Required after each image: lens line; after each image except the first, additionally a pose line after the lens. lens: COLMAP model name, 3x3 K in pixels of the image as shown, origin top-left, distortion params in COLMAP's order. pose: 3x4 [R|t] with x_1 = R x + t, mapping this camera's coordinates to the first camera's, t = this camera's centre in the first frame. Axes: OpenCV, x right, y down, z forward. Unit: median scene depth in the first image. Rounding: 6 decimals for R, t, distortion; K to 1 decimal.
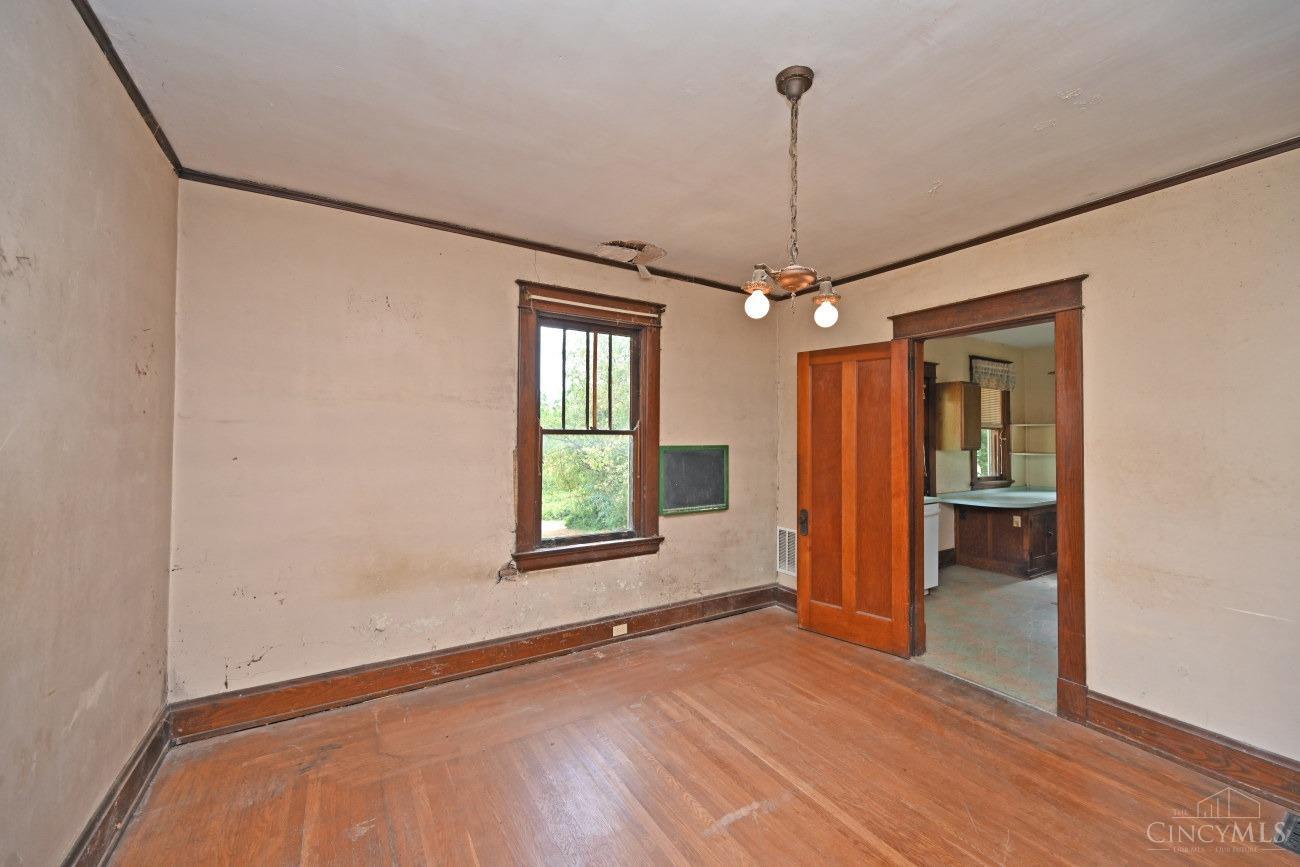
lens RADIAL K [[514.5, 0, 647.2], [0, 514.5, 429.4], [0, 0, 1]] dist [0.001534, 0.000038]
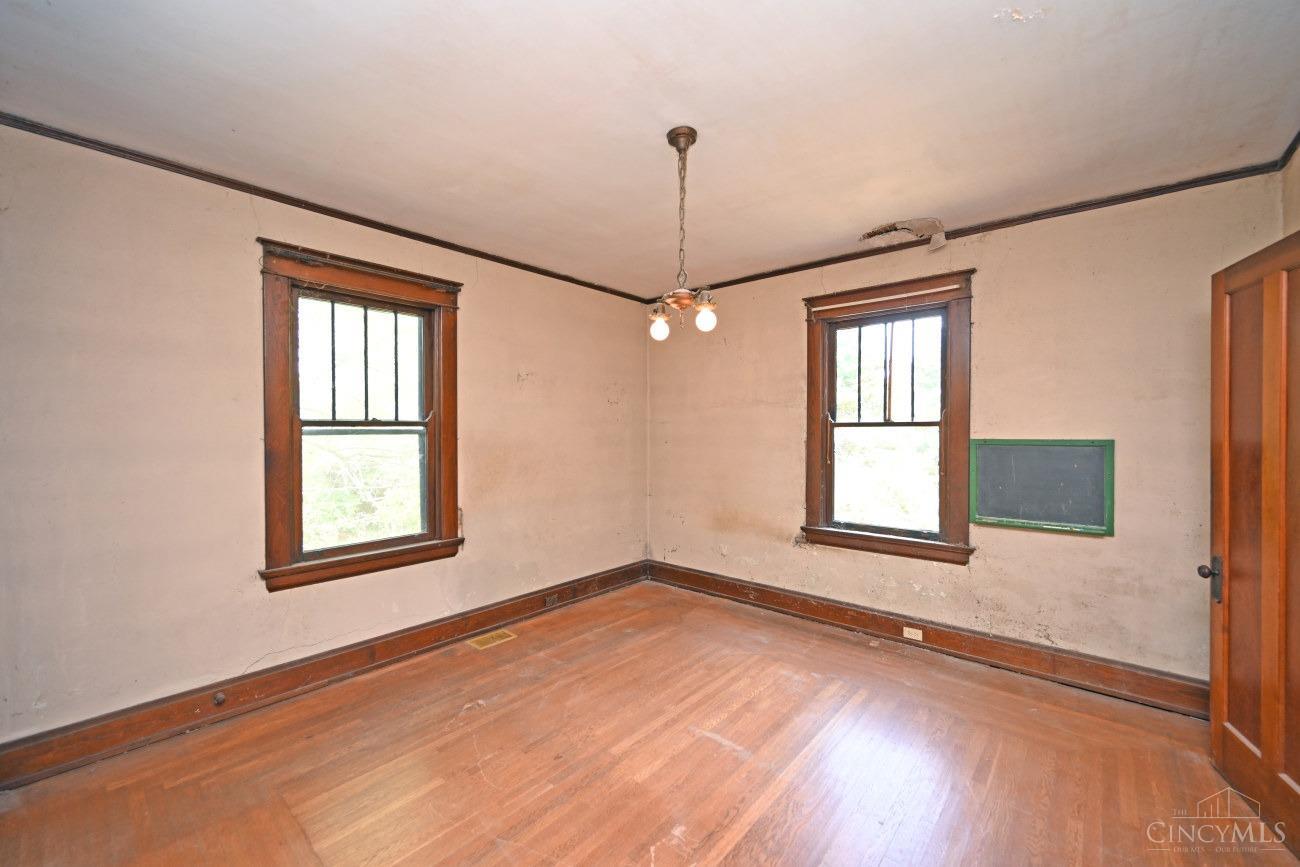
lens RADIAL K [[500.2, 0, 650.0], [0, 500.2, 433.5], [0, 0, 1]] dist [-0.000027, -0.000059]
pose [[0.301071, -0.002230, -0.953599, 0.703052], [0.016231, 0.999864, 0.002787, 0.013598], [0.953464, -0.016317, 0.301066, 0.282702]]
